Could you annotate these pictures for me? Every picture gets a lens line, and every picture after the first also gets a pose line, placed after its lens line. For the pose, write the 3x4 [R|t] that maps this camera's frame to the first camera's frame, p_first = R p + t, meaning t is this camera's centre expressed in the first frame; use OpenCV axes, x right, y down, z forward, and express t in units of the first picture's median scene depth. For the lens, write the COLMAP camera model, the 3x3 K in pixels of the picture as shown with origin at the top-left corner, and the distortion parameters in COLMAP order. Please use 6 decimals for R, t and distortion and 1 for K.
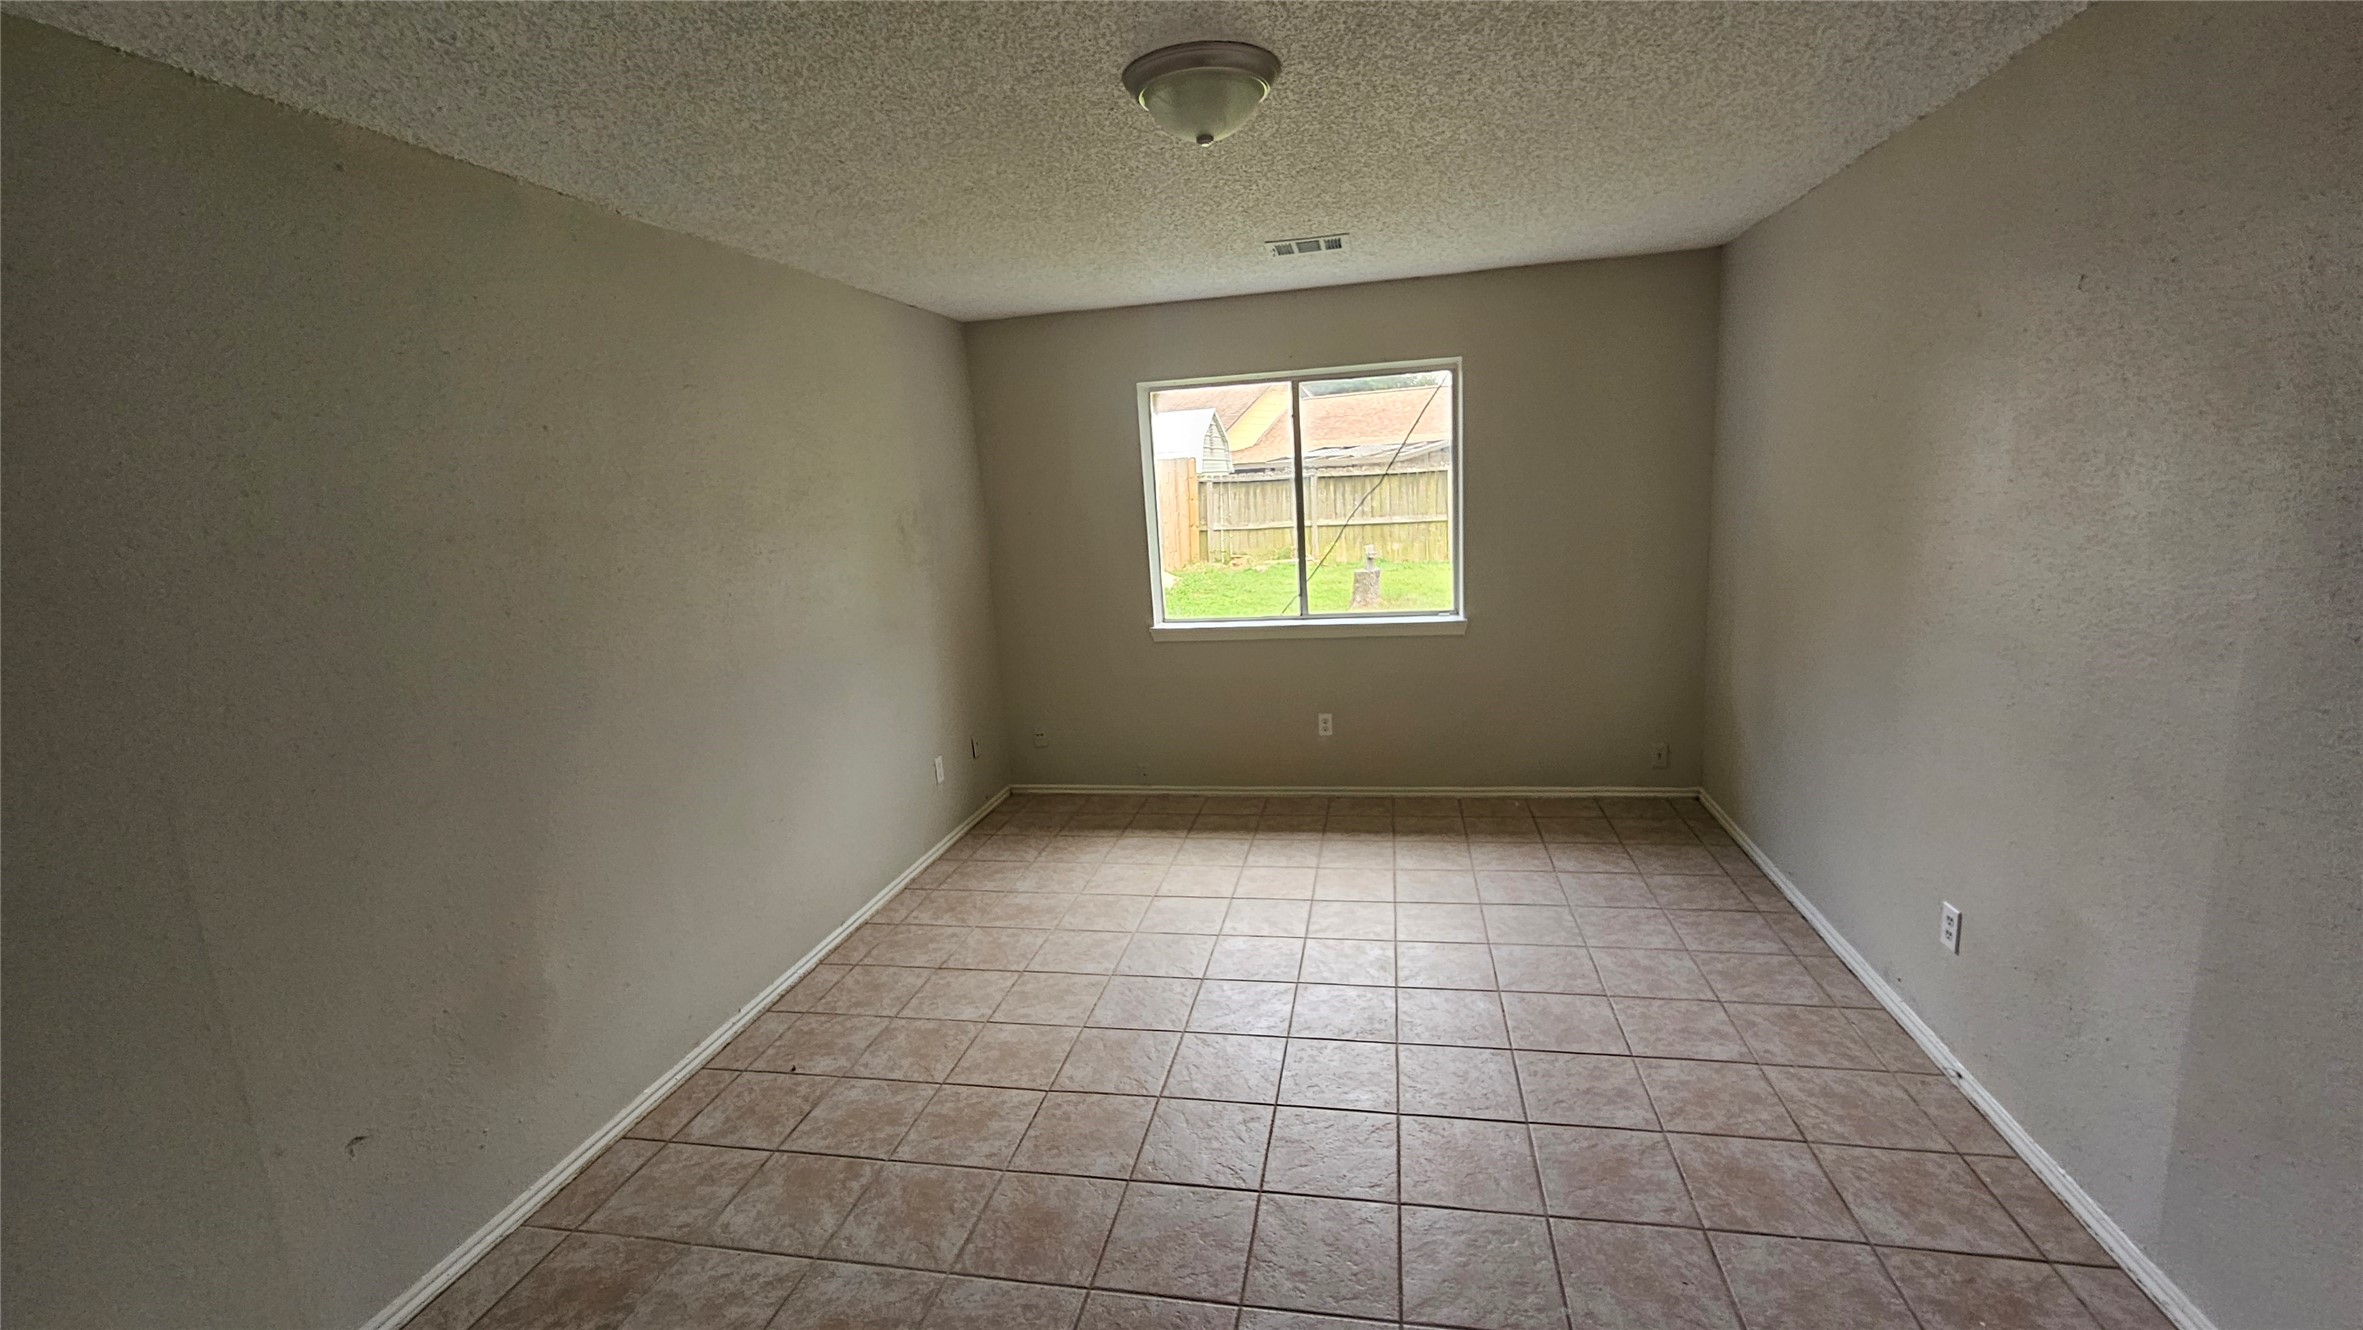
lens RADIAL K [[973.3, 0, 1179.9], [0, 973.3, 667.8], [0, 0, 1]] dist [0.005546, 0.000211]
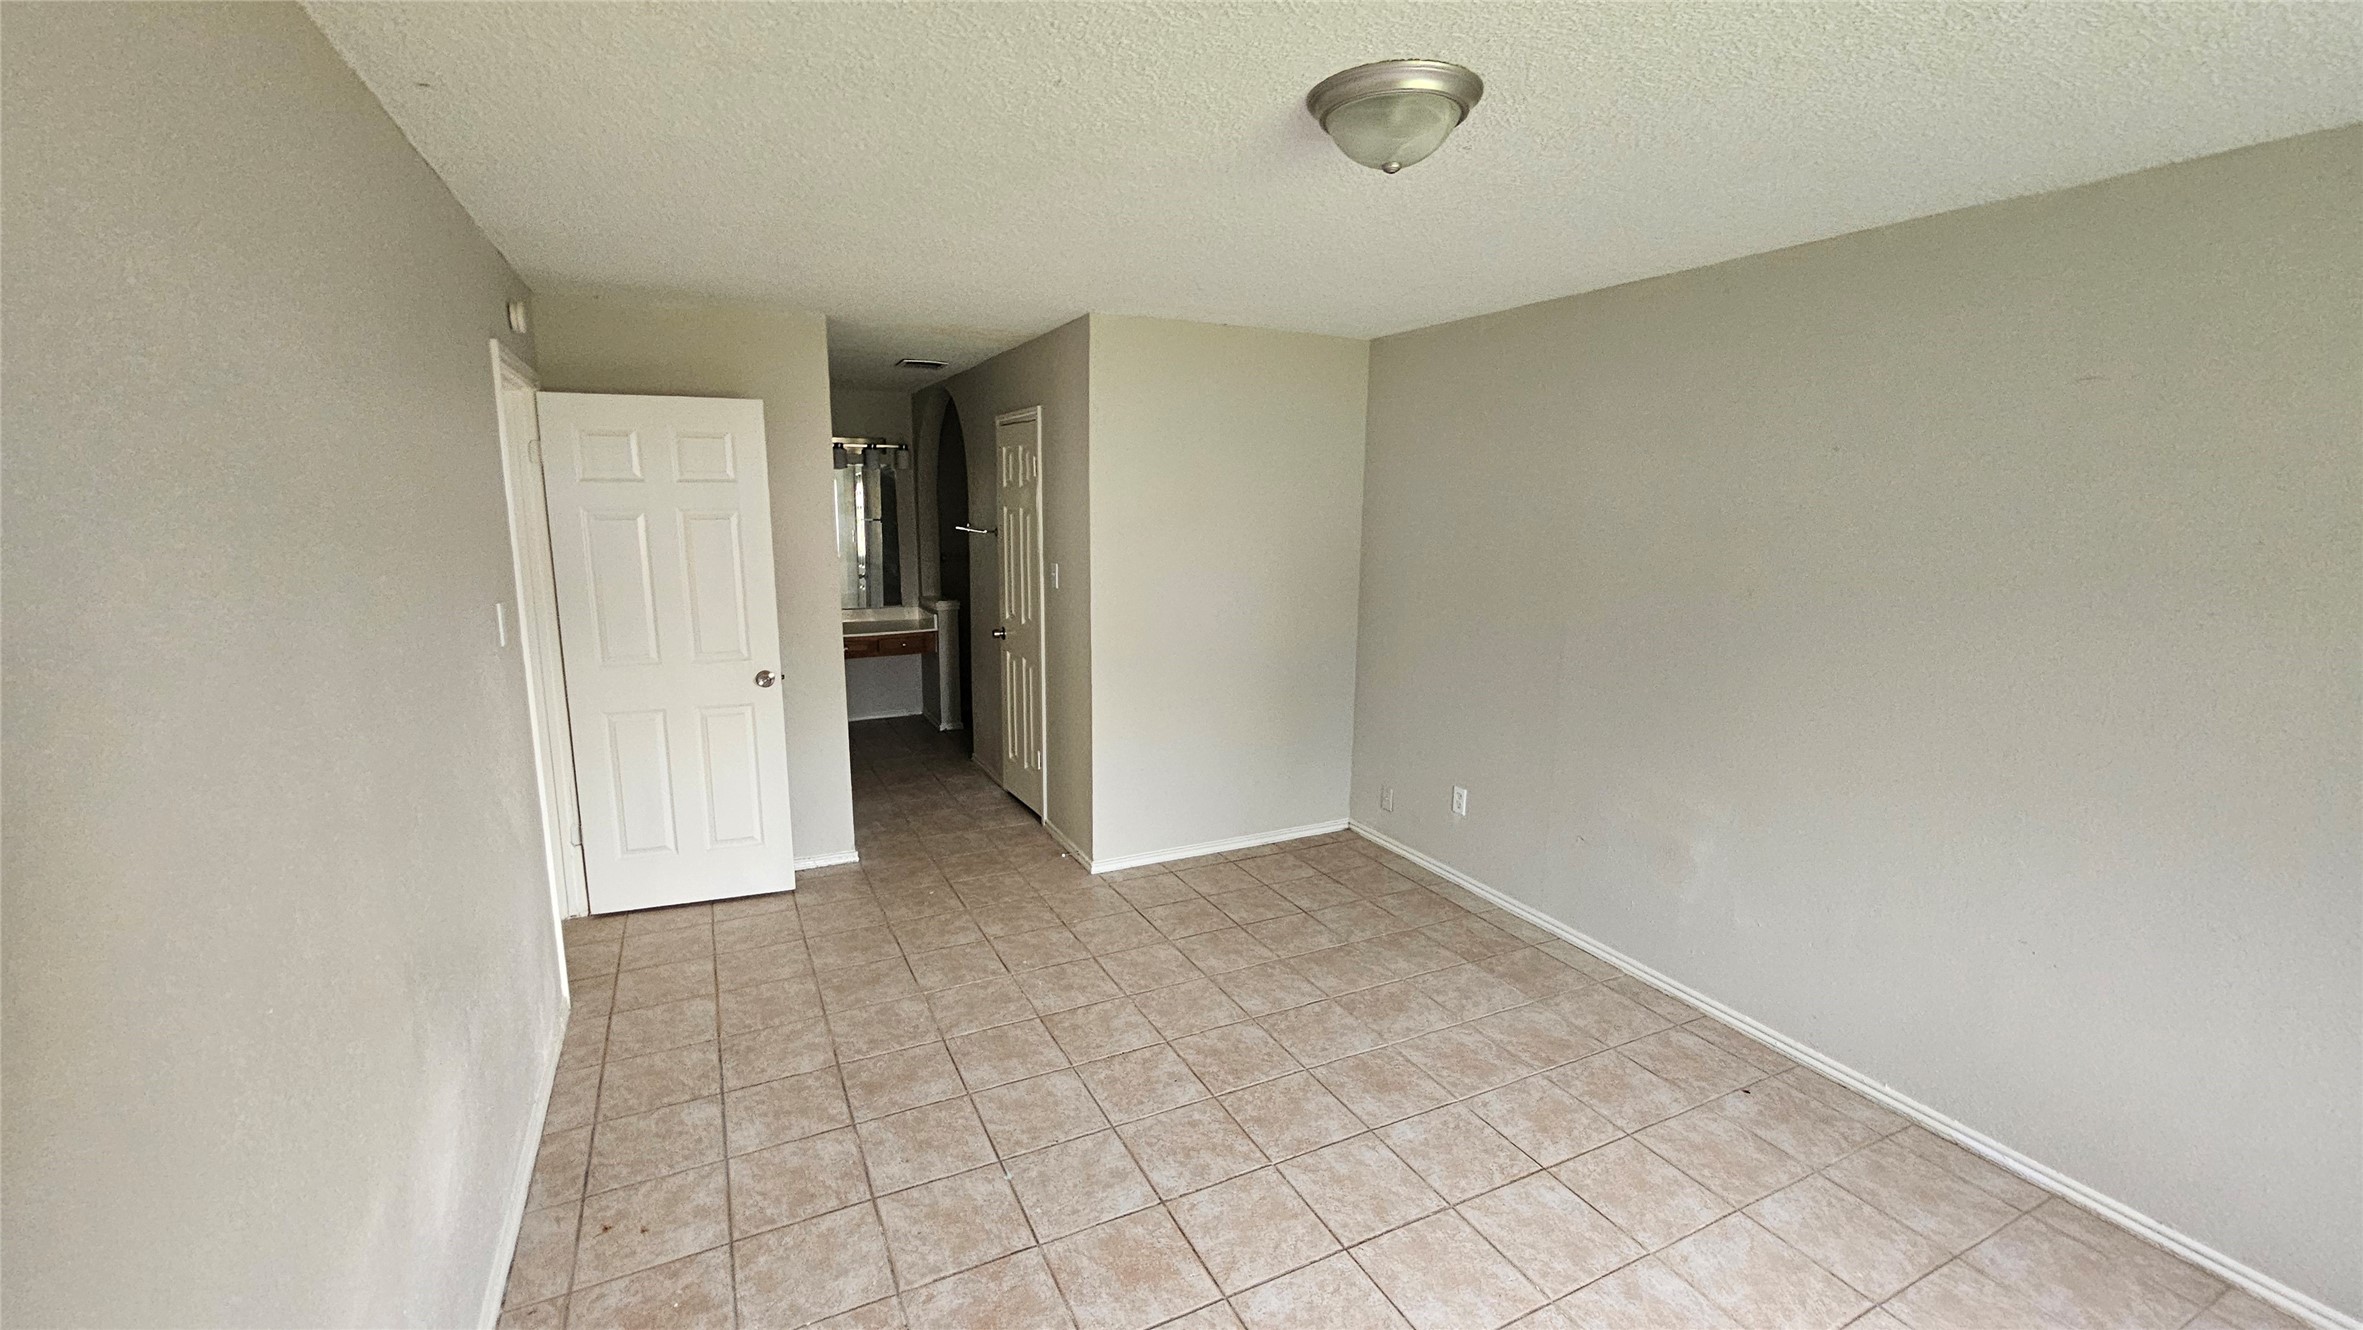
lens RADIAL K [[973.3, 0, 1179.9], [0, 973.3, 667.8], [0, 0, 1]] dist [0.005546, 0.000211]
pose [[-0.784984, 0.156705, -0.599369, 0.723603], [-0.084760, 0.931216, 0.354476, -0.363451], [0.613690, 0.329060, -0.717707, 1.508682]]
